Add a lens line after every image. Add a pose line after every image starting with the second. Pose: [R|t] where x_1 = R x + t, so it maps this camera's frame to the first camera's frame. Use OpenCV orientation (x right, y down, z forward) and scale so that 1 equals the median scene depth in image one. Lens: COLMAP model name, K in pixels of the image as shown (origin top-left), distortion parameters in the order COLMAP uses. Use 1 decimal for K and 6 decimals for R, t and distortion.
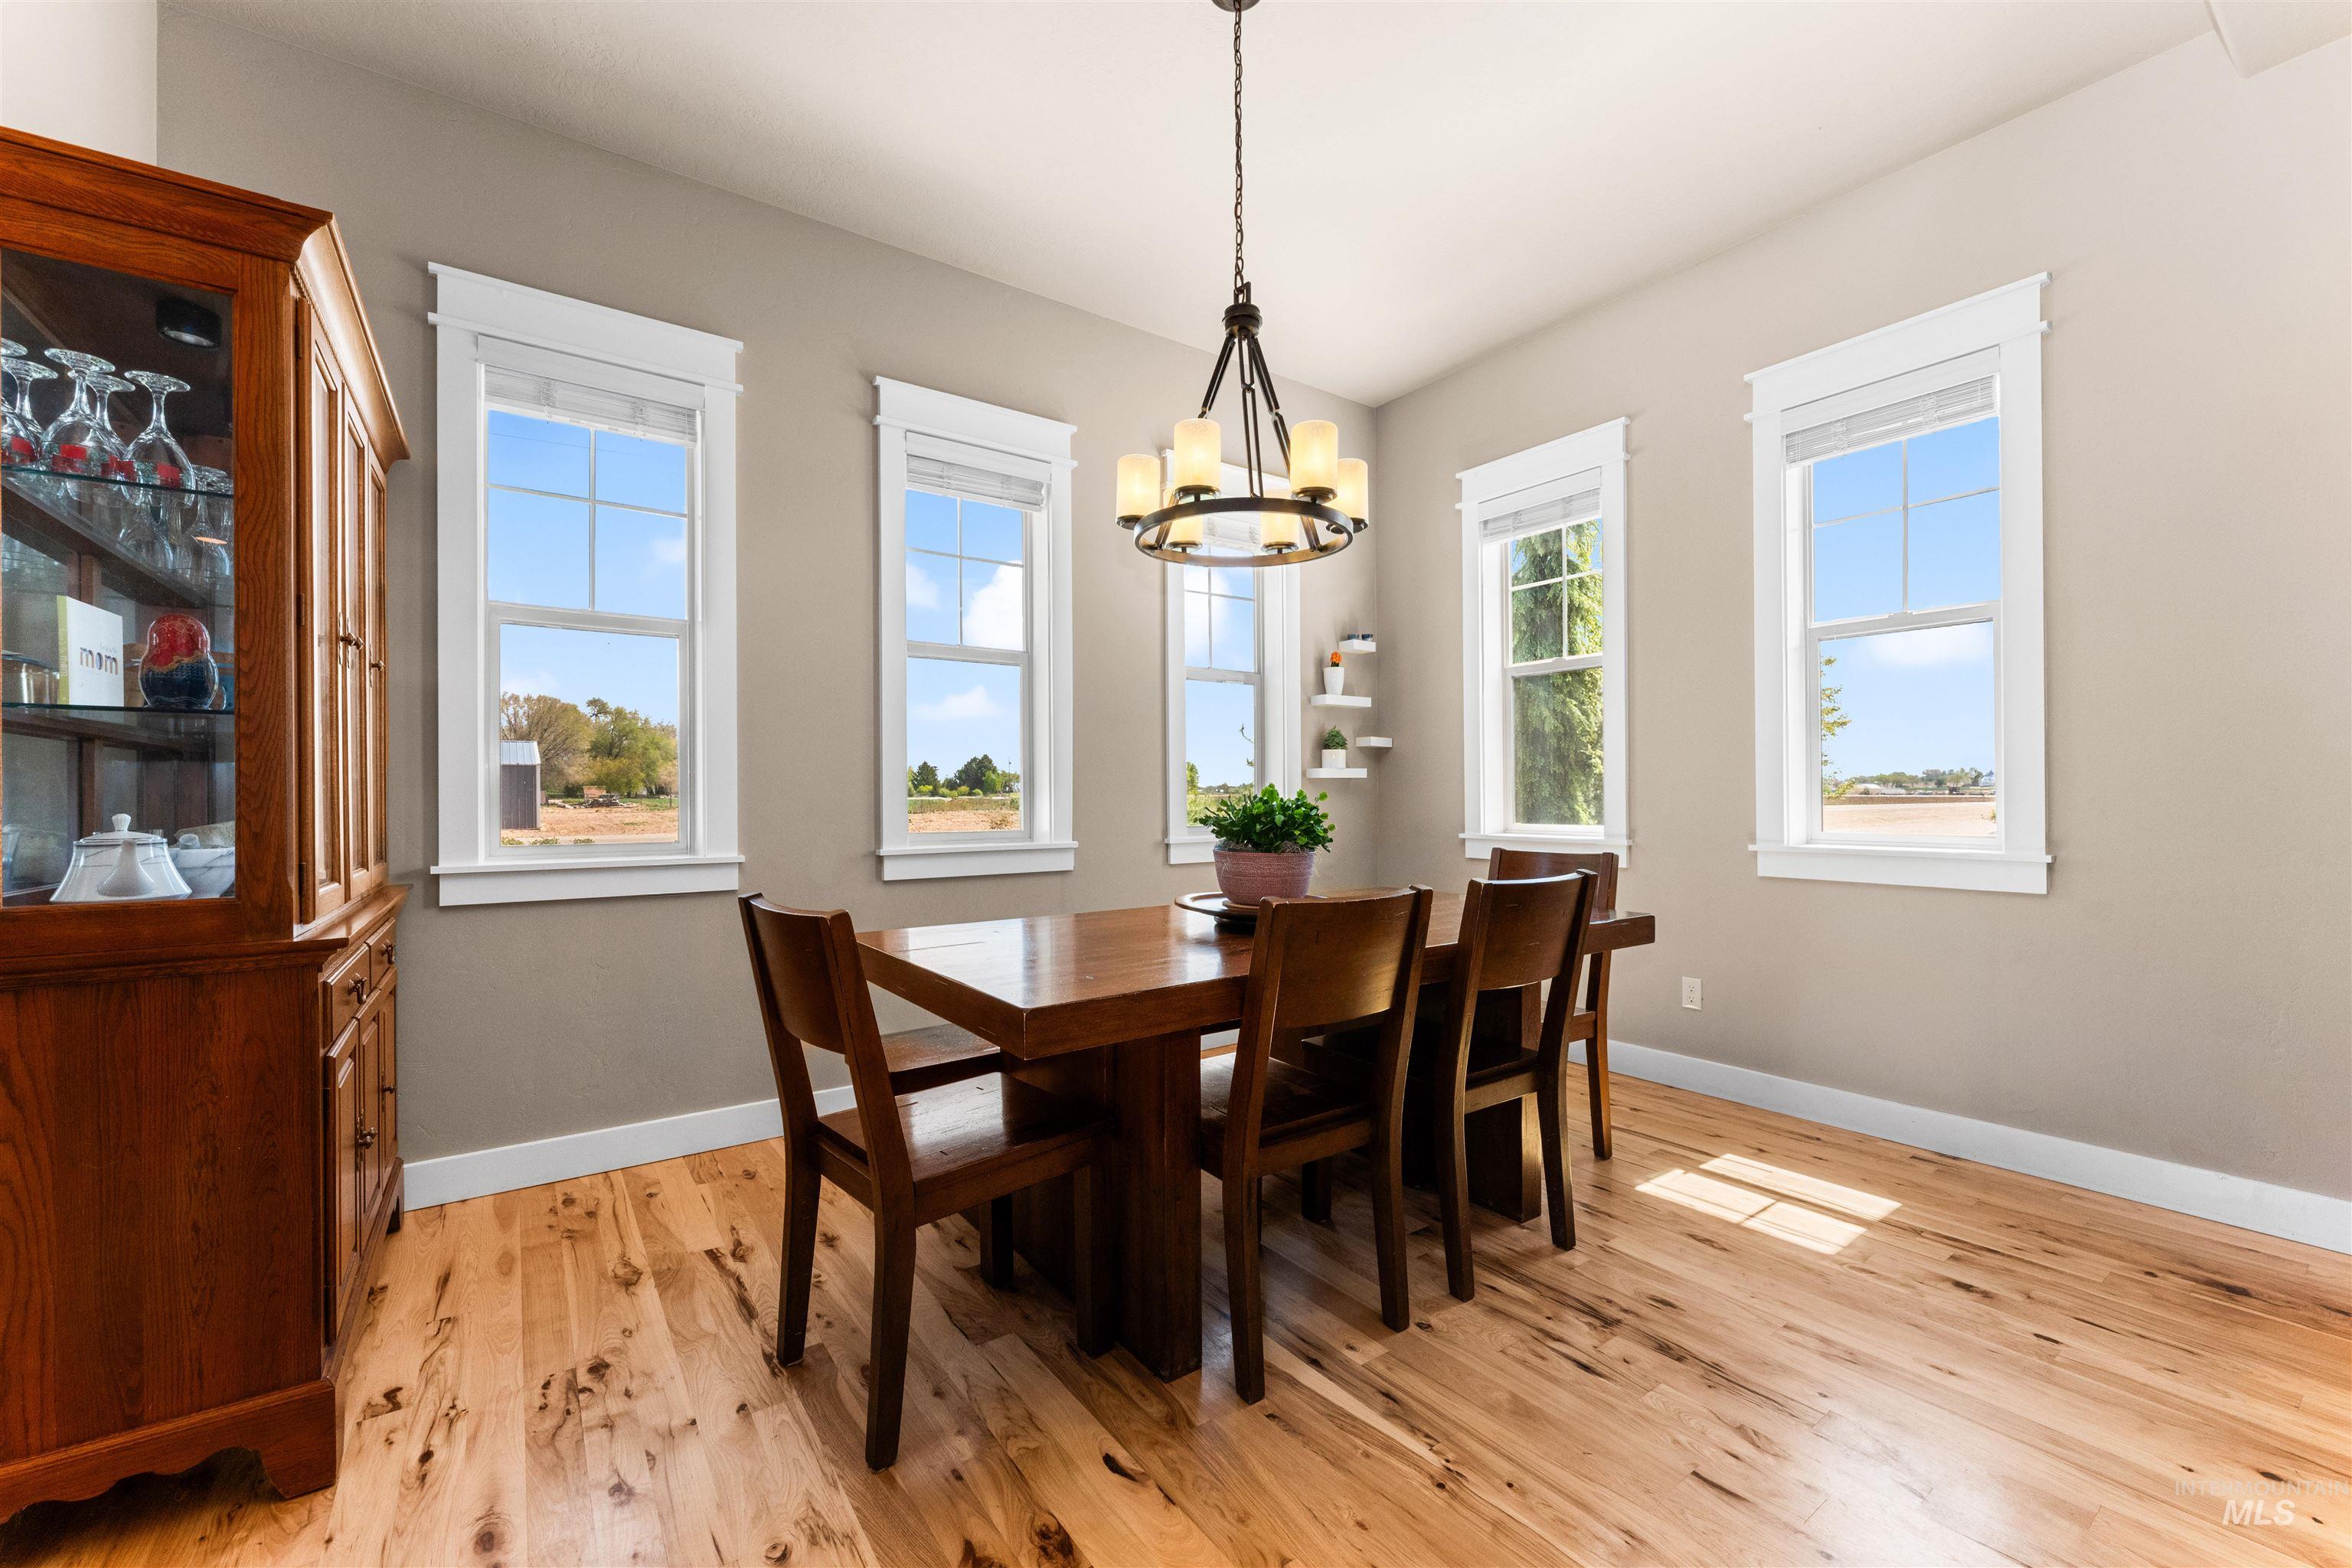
lens RADIAL K [[938.4, 0, 1172.5], [0, 938.4, 797.6], [0, 0, 1]] dist [-0.000422, 0.000110]
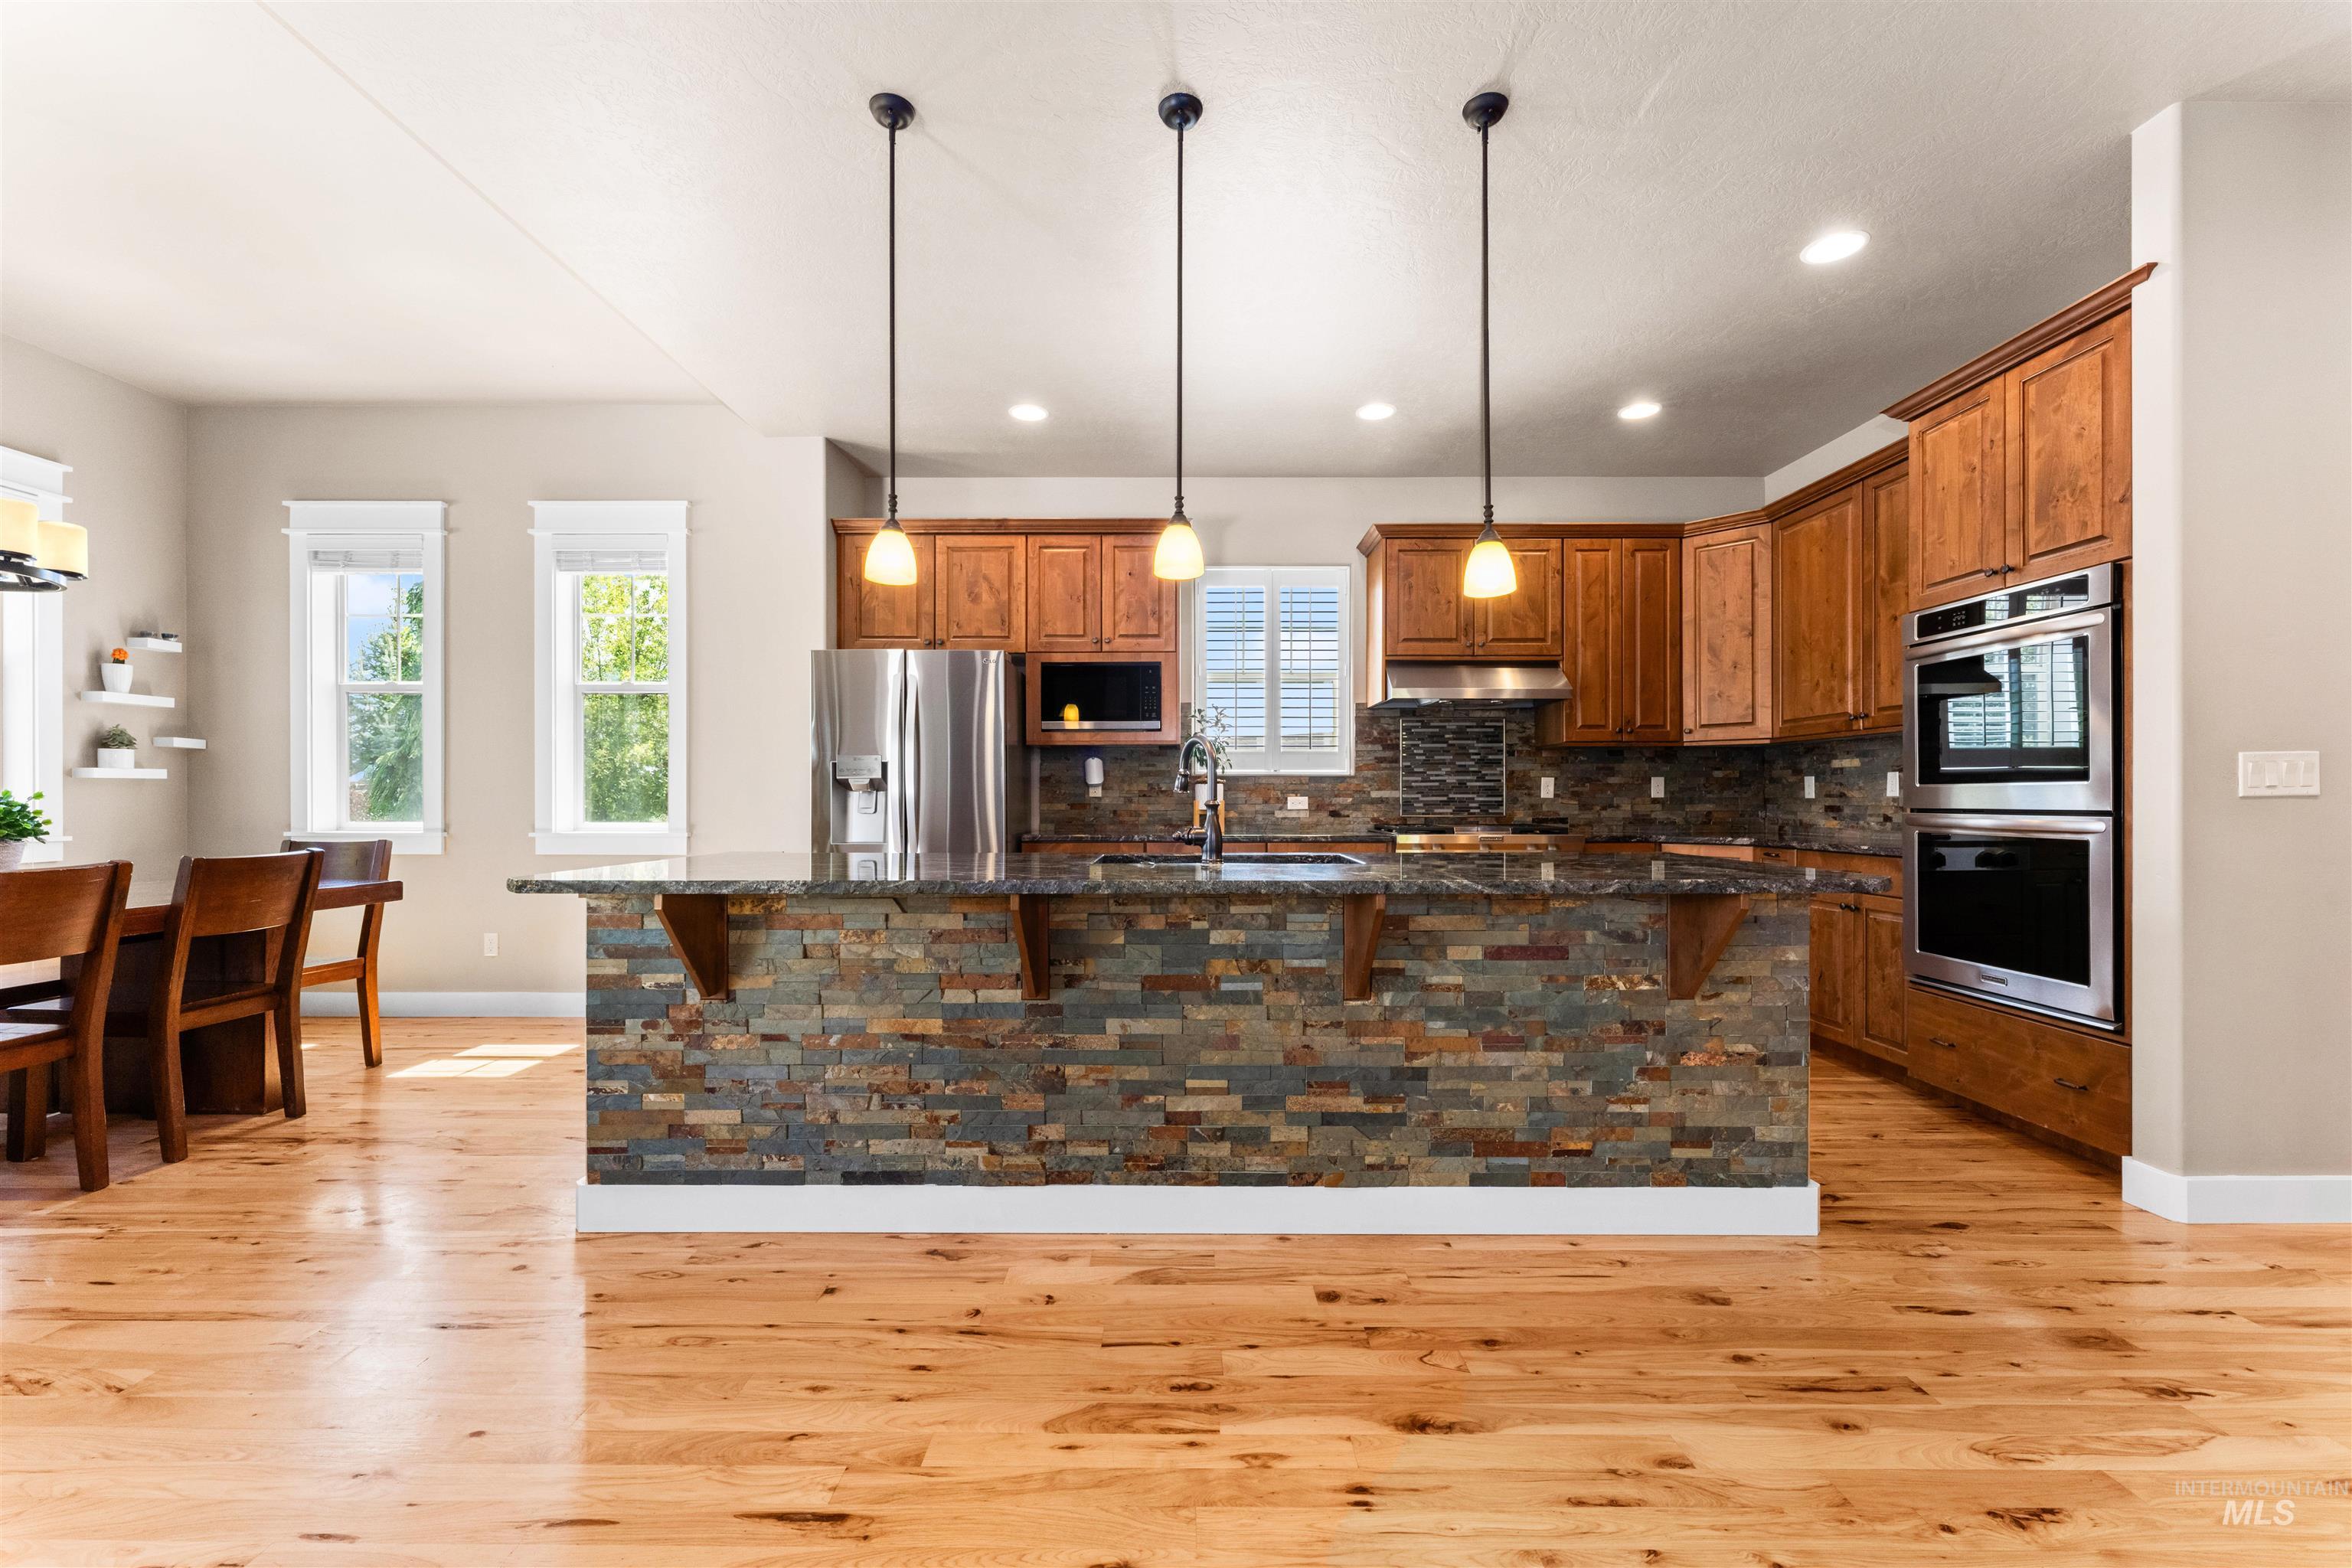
lens RADIAL K [[938.4, 0, 1172.5], [0, 938.4, 797.6], [0, 0, 1]] dist [-0.000422, 0.000110]
pose [[0.581127, 0.006763, 0.813785, 0.031881], [-0.002368, 0.999975, -0.006619, 0.005609], [-0.813809, 0.001919, 0.581129, -0.832470]]
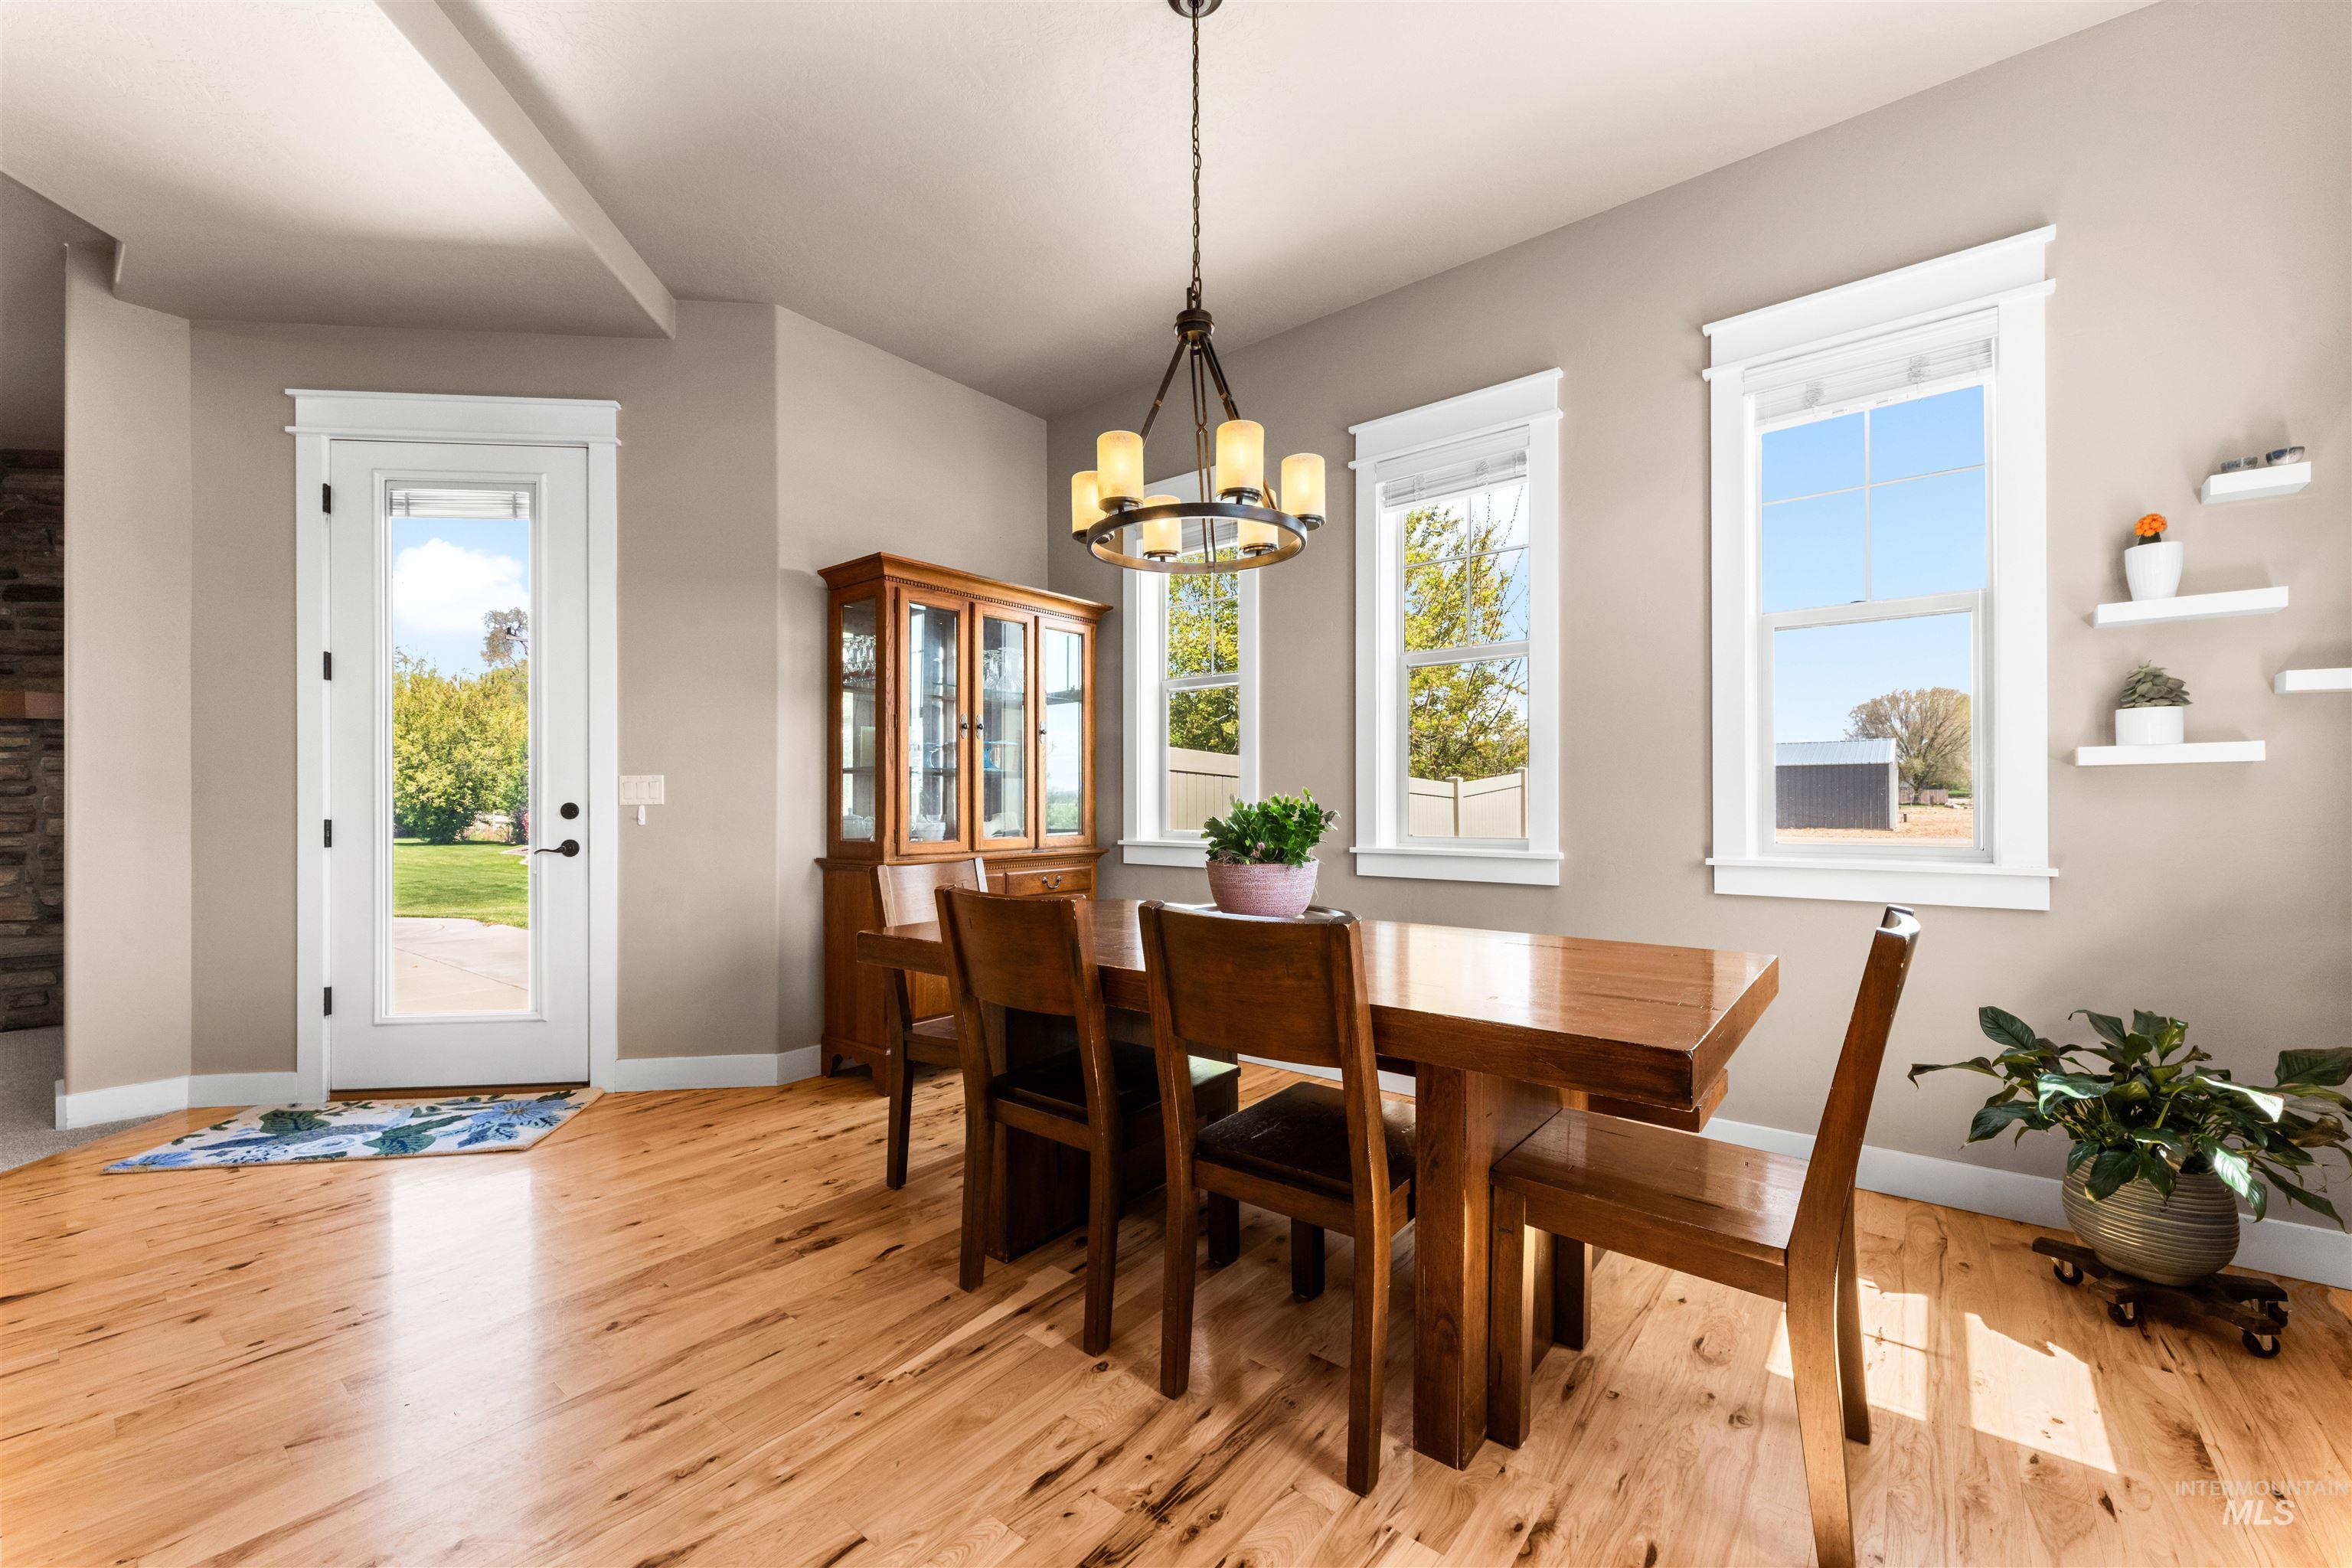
lens RADIAL K [[938.4, 0, 1172.5], [0, 938.4, 797.6], [0, 0, 1]] dist [-0.000422, 0.000110]
pose [[0.268494, -0.000051, -0.963281, 0.953669], [-0.000314, 1.000000, -0.000140, -0.004640], [0.963281, 0.000340, 0.268494, 0.653882]]
